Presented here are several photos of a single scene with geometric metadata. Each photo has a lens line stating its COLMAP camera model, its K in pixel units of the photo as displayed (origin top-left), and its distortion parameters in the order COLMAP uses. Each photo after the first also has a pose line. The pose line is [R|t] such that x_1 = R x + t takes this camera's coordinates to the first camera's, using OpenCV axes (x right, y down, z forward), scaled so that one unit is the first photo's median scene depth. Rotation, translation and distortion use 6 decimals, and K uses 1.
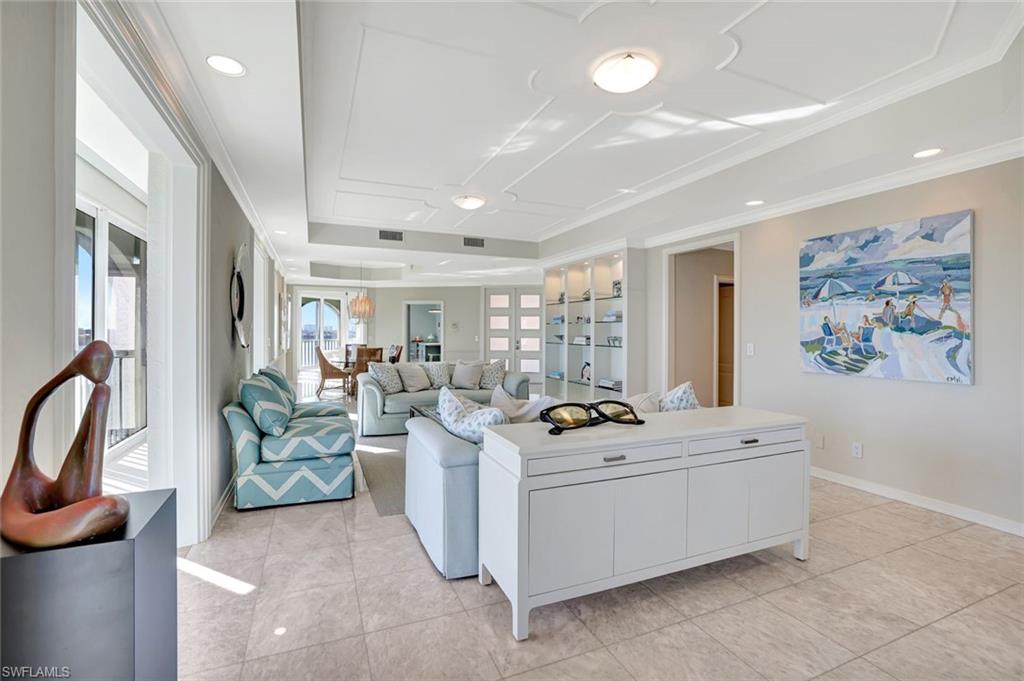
lens RADIAL K [[449.5, 0, 511.2], [0, 449.5, 333.4], [0, 0, 1]] dist [-0.040029, 0.017106]
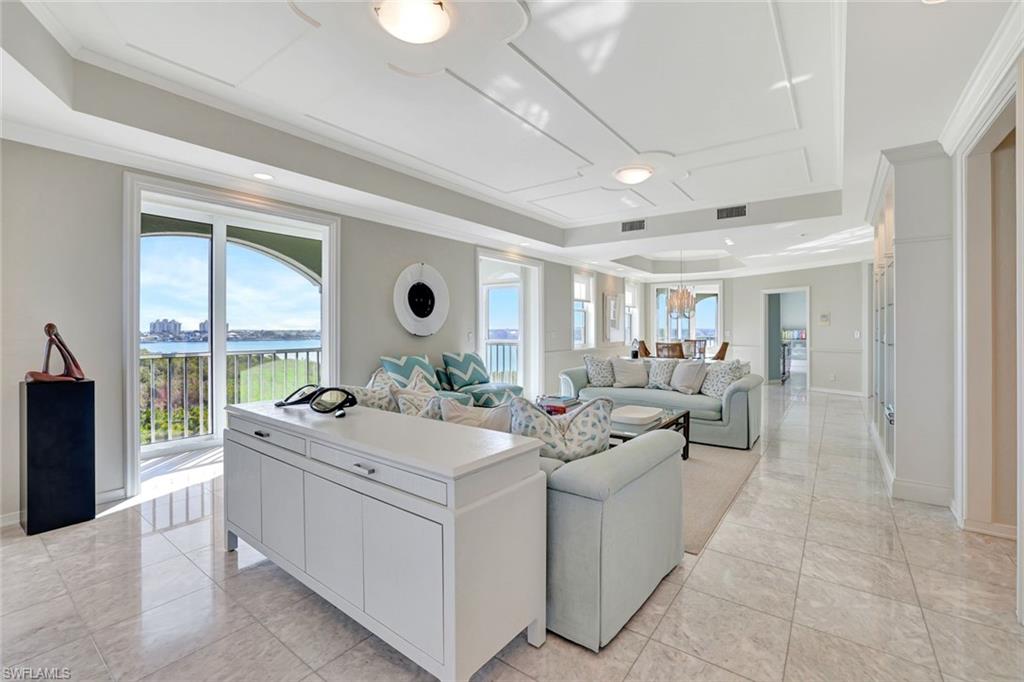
lens RADIAL K [[449.5, 0, 511.2], [0, 449.5, 333.9], [0, 0, 1]] dist [-0.040029, 0.017106]
pose [[0.498528, 0.005072, -0.866859, 0.433683], [-0.000546, 0.999985, 0.005537, 0.007643], [0.866874, -0.002287, 0.498523, 0.293088]]
